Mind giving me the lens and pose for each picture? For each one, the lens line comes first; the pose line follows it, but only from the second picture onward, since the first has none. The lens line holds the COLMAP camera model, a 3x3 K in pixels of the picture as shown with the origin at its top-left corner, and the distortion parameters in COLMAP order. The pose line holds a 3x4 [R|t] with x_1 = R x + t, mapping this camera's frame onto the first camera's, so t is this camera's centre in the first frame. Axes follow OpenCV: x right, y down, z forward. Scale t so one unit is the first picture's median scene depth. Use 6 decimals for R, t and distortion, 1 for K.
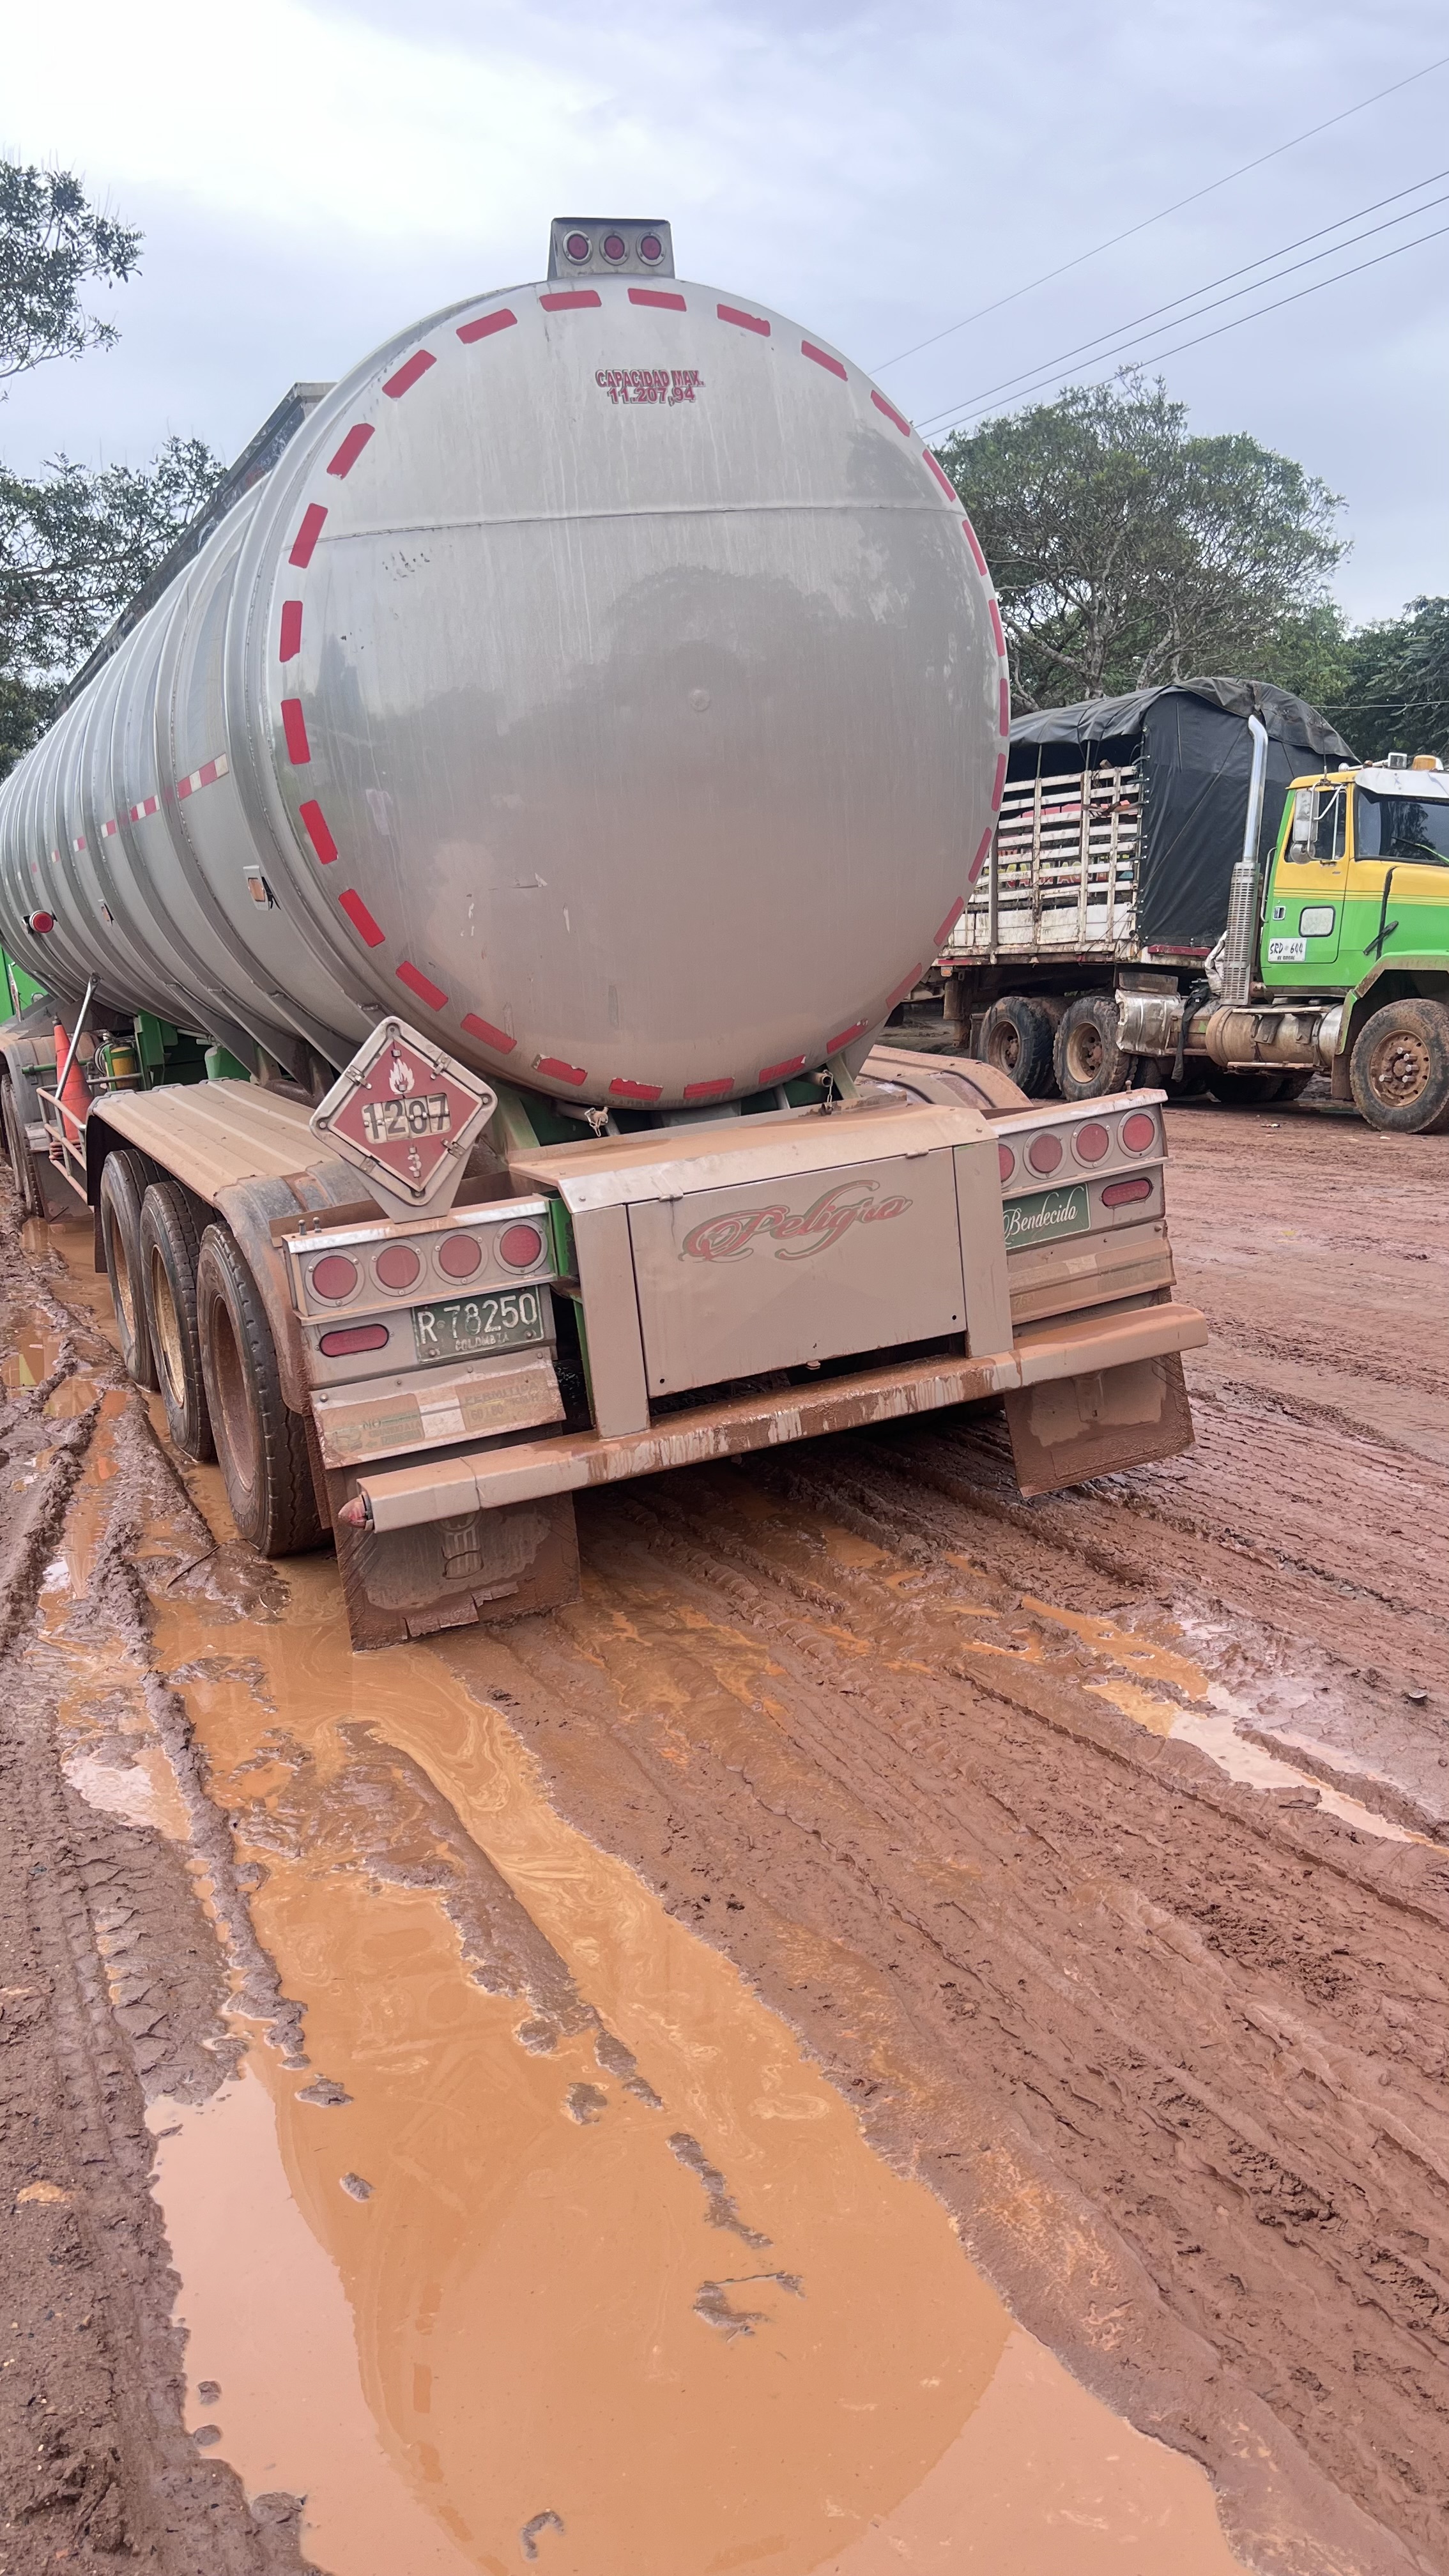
lens RADIAL K [[2062.1, 0, 724.5], [0, 2062.1, 1288.0], [0, 0, 1]] dist [0.025489, -0.006487]
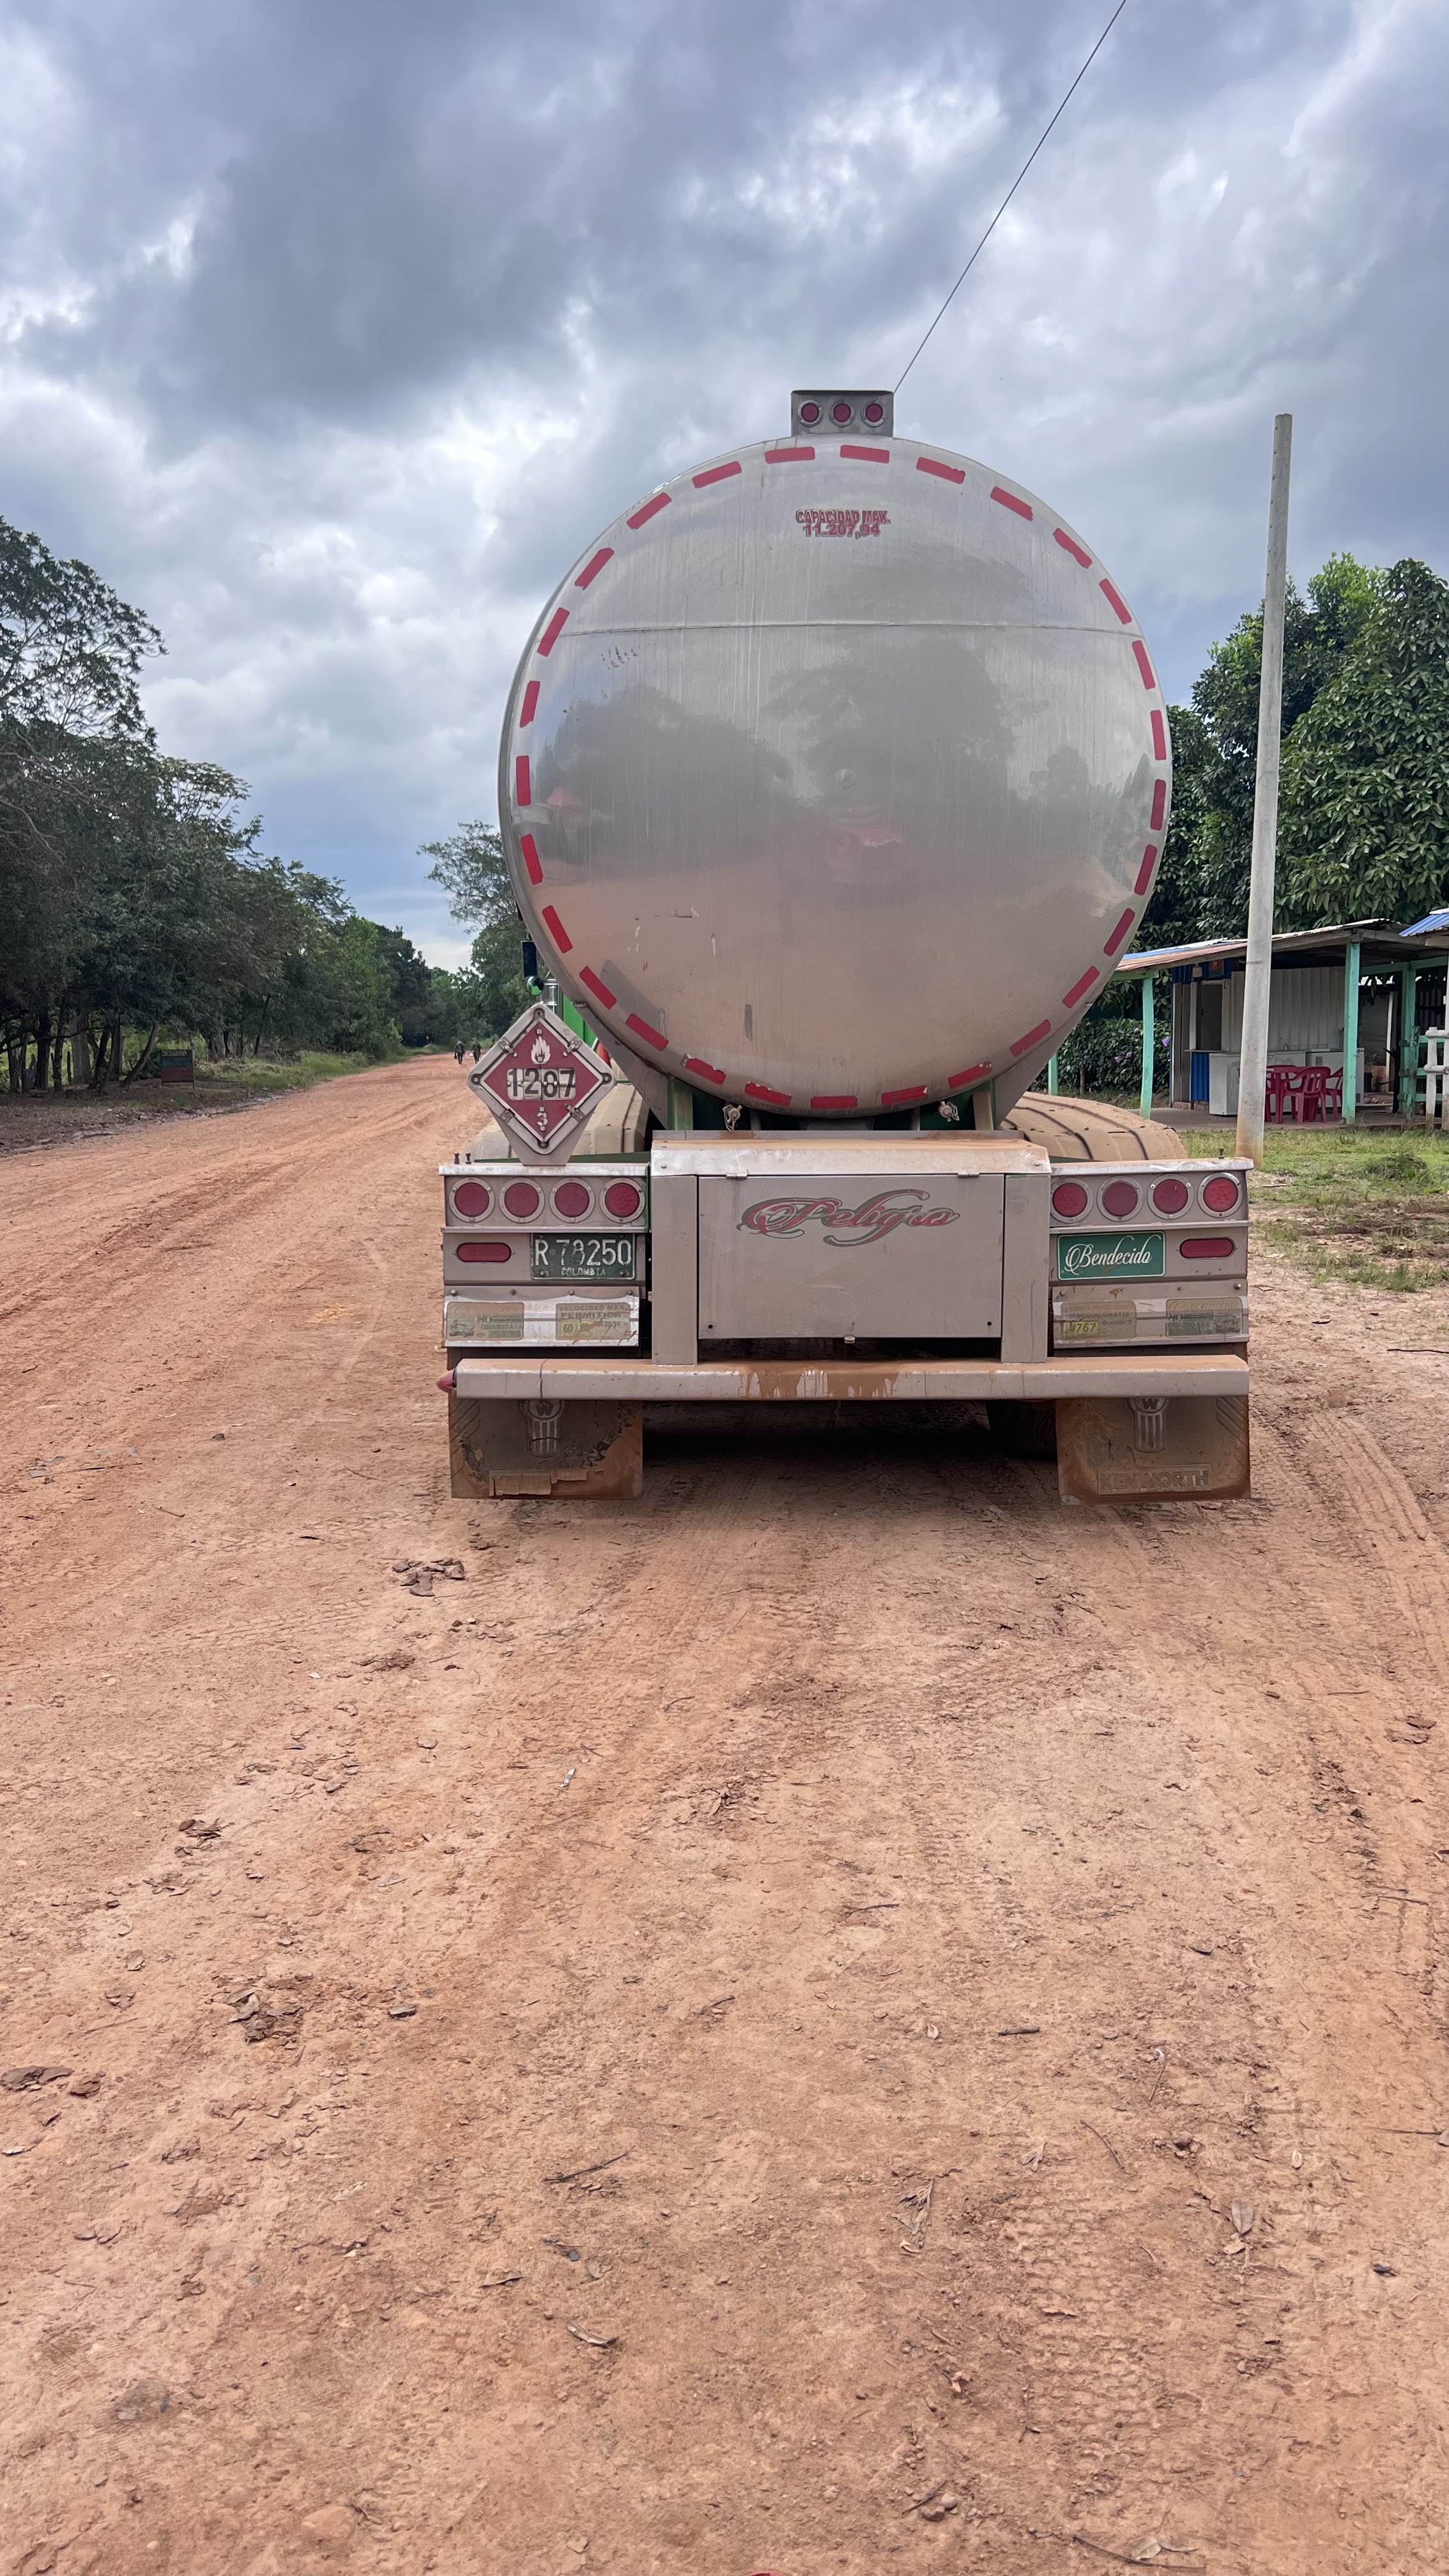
lens RADIAL K [[2062.1, 0, 724.5], [0, 2062.1, 1288.0], [0, 0, 1]] dist [0.025489, -0.006487]
pose [[0.915955, 0.153043, -0.370951, 0.420260], [-0.171562, 0.985023, -0.017234, 0.042146], [0.362758, 0.079426, 0.928492, -0.122765]]
